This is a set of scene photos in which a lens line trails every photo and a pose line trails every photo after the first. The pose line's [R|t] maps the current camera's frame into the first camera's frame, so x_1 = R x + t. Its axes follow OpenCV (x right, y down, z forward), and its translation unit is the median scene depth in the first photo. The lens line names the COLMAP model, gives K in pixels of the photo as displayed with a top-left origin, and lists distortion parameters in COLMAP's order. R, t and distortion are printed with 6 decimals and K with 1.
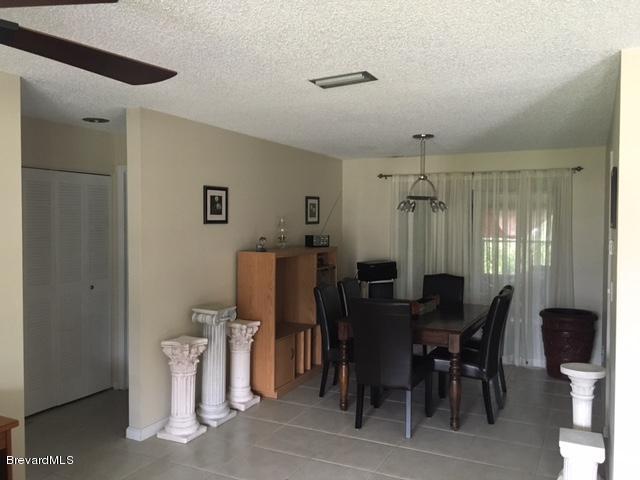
lens RADIAL K [[545.1, 0, 318.3], [0, 545.1, 238.7], [0, 0, 1]] dist [0.073519, -0.075913]
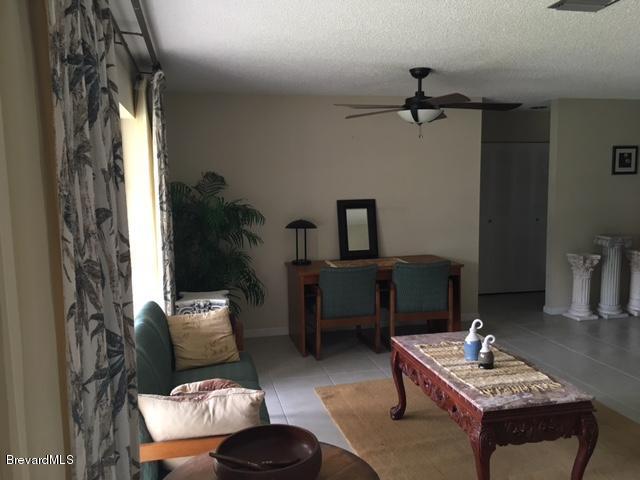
lens RADIAL K [[545.1, 0, 320.8], [0, 545.1, 235.9], [0, 0, 1]] dist [0.073519, -0.075913]
pose [[0.630703, 0.067843, -0.773053, 0.401418], [-0.010790, 0.996842, 0.078679, 0.023805], [0.775949, -0.041282, 0.629443, -0.420108]]
